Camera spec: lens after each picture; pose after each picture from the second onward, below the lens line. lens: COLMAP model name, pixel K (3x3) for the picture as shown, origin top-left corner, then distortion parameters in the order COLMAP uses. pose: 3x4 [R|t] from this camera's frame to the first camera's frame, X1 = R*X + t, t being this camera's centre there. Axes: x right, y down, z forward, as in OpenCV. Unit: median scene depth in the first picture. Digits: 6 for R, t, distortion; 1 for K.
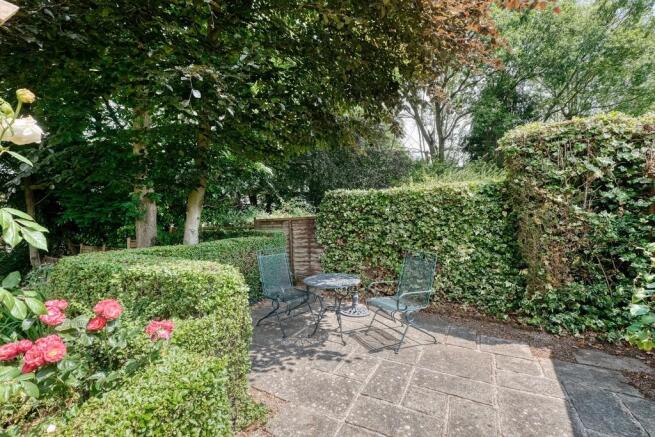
lens RADIAL K [[285.8, 0, 327.5], [0, 285.8, 218.5], [0, 0, 1]] dist [0.016976, 0.000300]
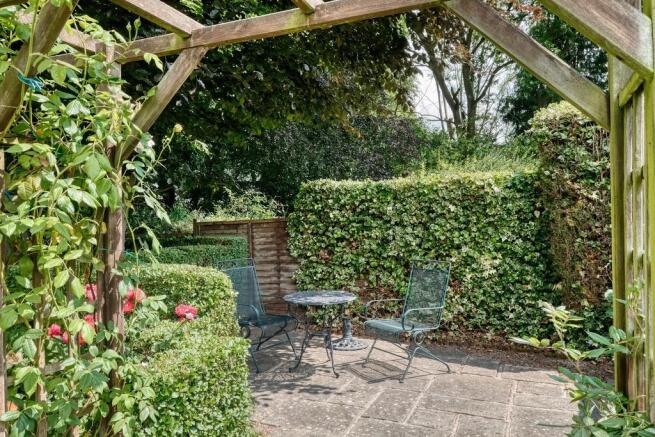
lens RADIAL K [[516.8, 0, 330.0], [0, 516.8, 227.4], [0, 0, 1]] dist [0.054640, 0.000918]
pose [[0.995211, 0.003812, 0.097671, -0.078980], [-0.003594, 0.999991, -0.002404, 0.023510], [-0.097680, 0.002041, 0.995216, -0.330696]]
